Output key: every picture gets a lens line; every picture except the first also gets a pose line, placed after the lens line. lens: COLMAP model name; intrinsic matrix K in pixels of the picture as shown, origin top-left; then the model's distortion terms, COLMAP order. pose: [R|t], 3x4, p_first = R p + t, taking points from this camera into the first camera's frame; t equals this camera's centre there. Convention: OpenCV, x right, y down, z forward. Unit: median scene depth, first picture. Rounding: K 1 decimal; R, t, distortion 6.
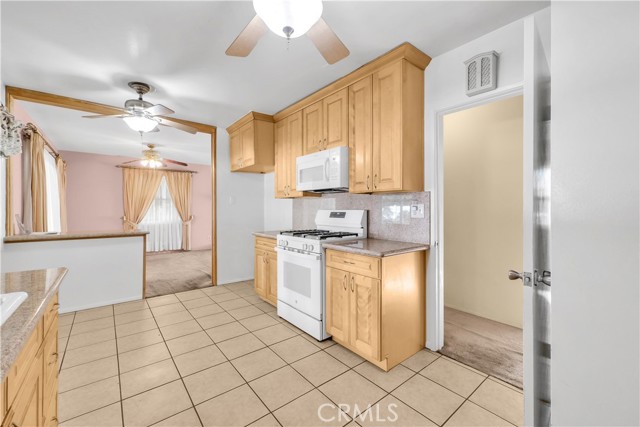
lens RADIAL K [[262.7, 0, 319.9], [0, 262.7, 210.2], [0, 0, 1]] dist [0.003480, -0.000695]
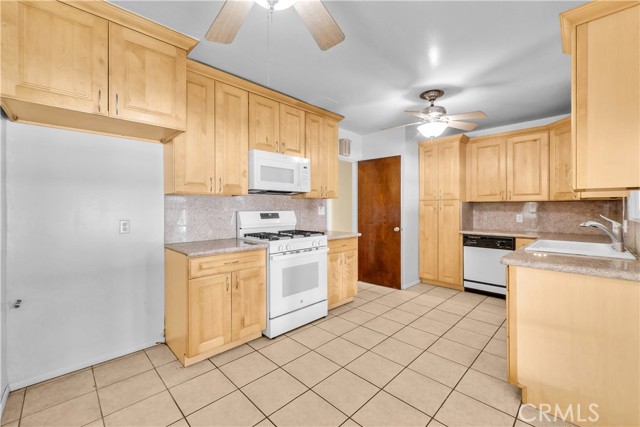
lens RADIAL K [[262.7, 0, 319.6], [0, 262.7, 209.9], [0, 0, 1]] dist [0.003480, -0.000695]
pose [[-0.082771, -0.001206, 0.996568, -1.058240], [0.008365, 0.999963, 0.001905, -0.006349], [-0.996533, 0.008494, -0.082758, 0.967864]]
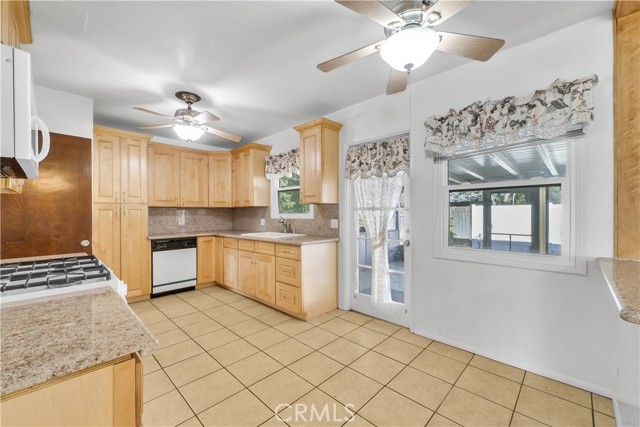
lens RADIAL K [[262.7, 0, 321.1], [0, 262.7, 216.6], [0, 0, 1]] dist [0.003480, -0.000695]
pose [[-0.993692, 0.008951, -0.111788, -0.436367], [0.006201, 0.999670, 0.024923, -0.015648], [0.111974, 0.024072, -0.993419, 1.533335]]
